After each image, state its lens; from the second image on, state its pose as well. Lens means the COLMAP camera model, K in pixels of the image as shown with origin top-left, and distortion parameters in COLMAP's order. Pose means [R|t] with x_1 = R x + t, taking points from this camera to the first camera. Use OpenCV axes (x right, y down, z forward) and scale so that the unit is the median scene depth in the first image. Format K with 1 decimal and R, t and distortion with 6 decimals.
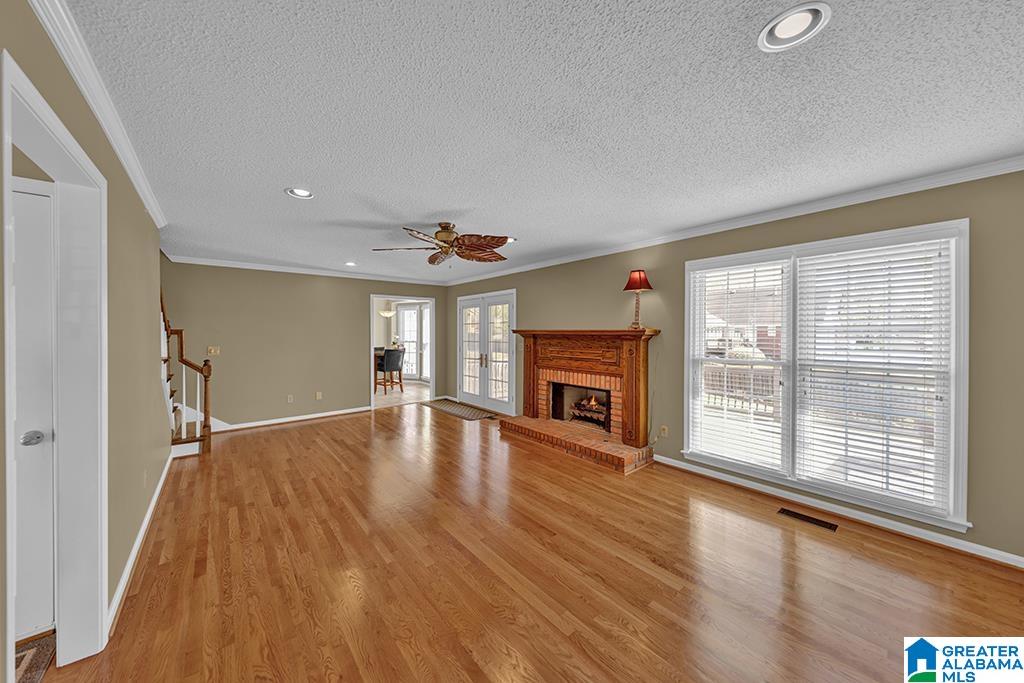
lens RADIAL K [[359.6, 0, 515.8], [0, 359.6, 332.7], [0, 0, 1]] dist [0.001078, 0.000165]
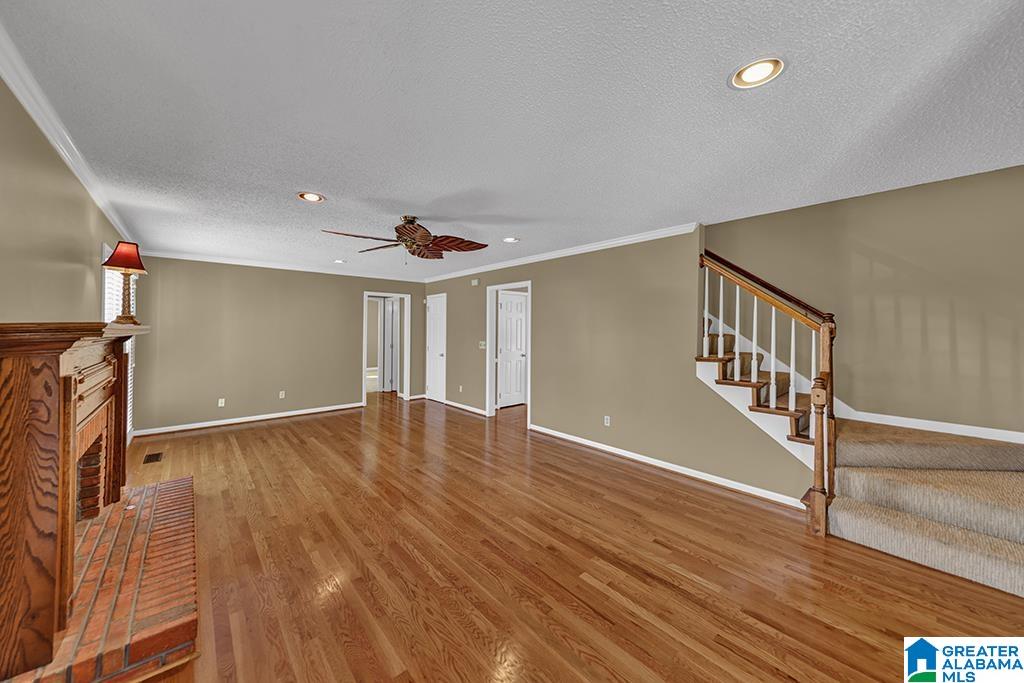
lens RADIAL K [[359.6, 0, 515.8], [0, 359.6, 332.7], [0, 0, 1]] dist [0.001078, 0.000165]
pose [[-0.999307, -0.002229, -0.037169, -0.422978], [-0.002691, 0.999920, 0.012383, 0.006705], [0.037138, 0.012475, -0.999232, 1.867587]]
